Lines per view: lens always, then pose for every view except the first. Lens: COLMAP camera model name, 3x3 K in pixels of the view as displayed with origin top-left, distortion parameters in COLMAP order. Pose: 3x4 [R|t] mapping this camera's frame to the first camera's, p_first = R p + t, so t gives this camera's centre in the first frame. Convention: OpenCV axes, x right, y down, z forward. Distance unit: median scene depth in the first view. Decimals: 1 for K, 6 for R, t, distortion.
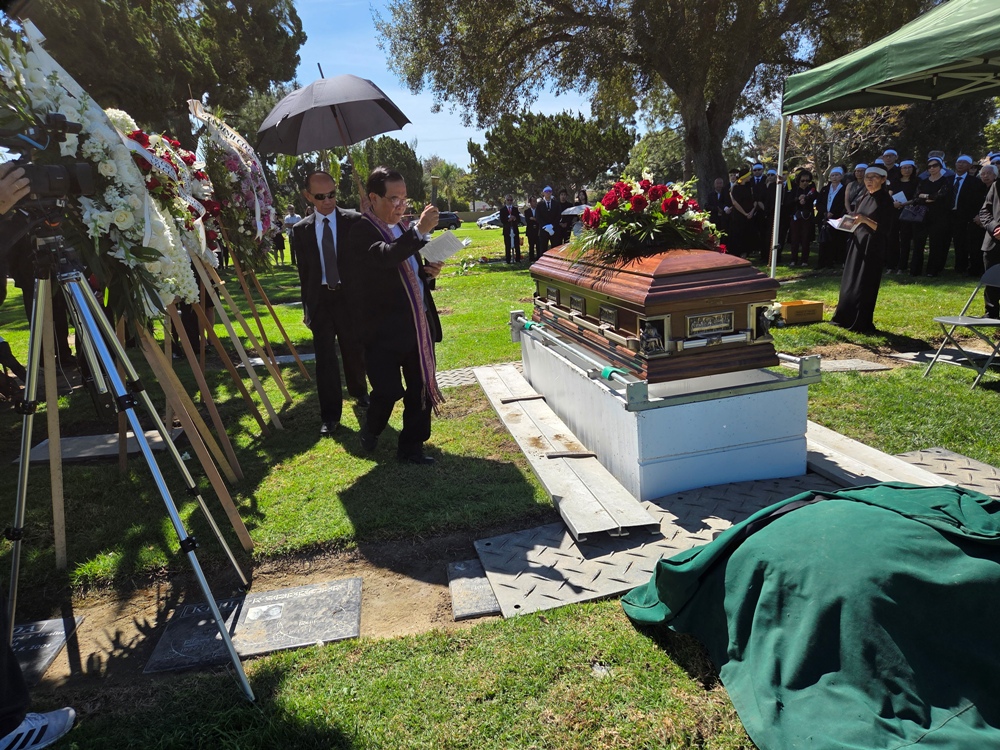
lens RADIAL K [[665.8, 0, 496.6], [0, 665.8, 373.7], [0, 0, 1]] dist [0.075993, -0.068907]
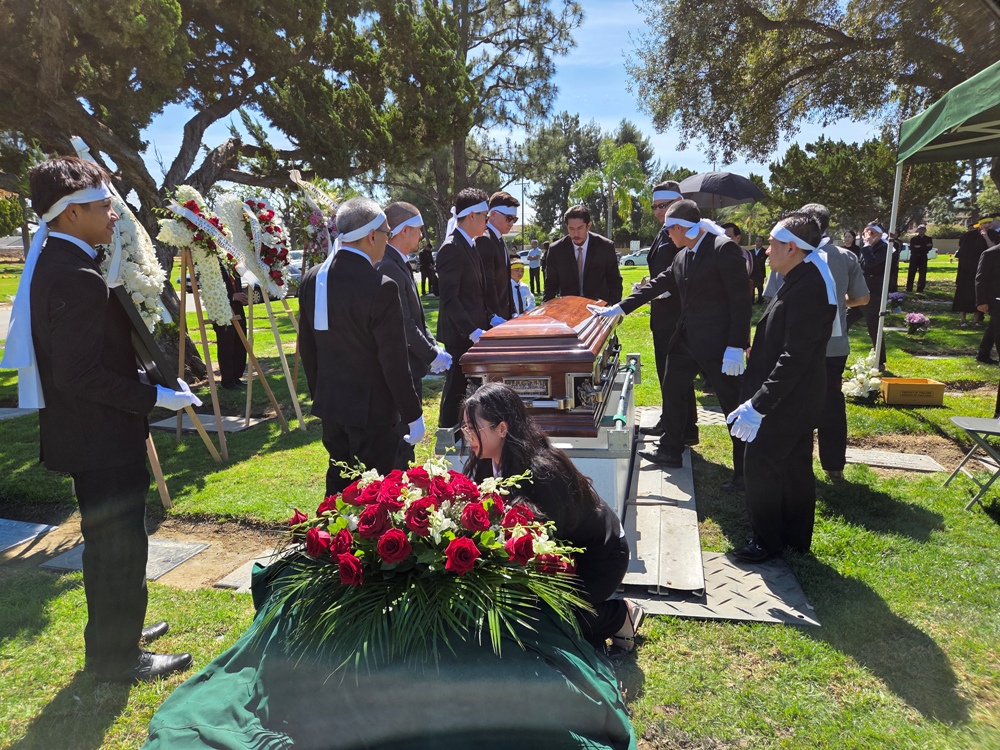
lens RADIAL K [[663.2, 0, 485.0], [0, 663.2, 381.7], [0, 0, 1]] dist [0.074325, -0.065876]
pose [[0.894759, 0.120346, -0.430028, 0.487517], [-0.132888, 0.991131, 0.000874, -0.051363], [0.426319, 0.056363, 0.902815, 0.015234]]
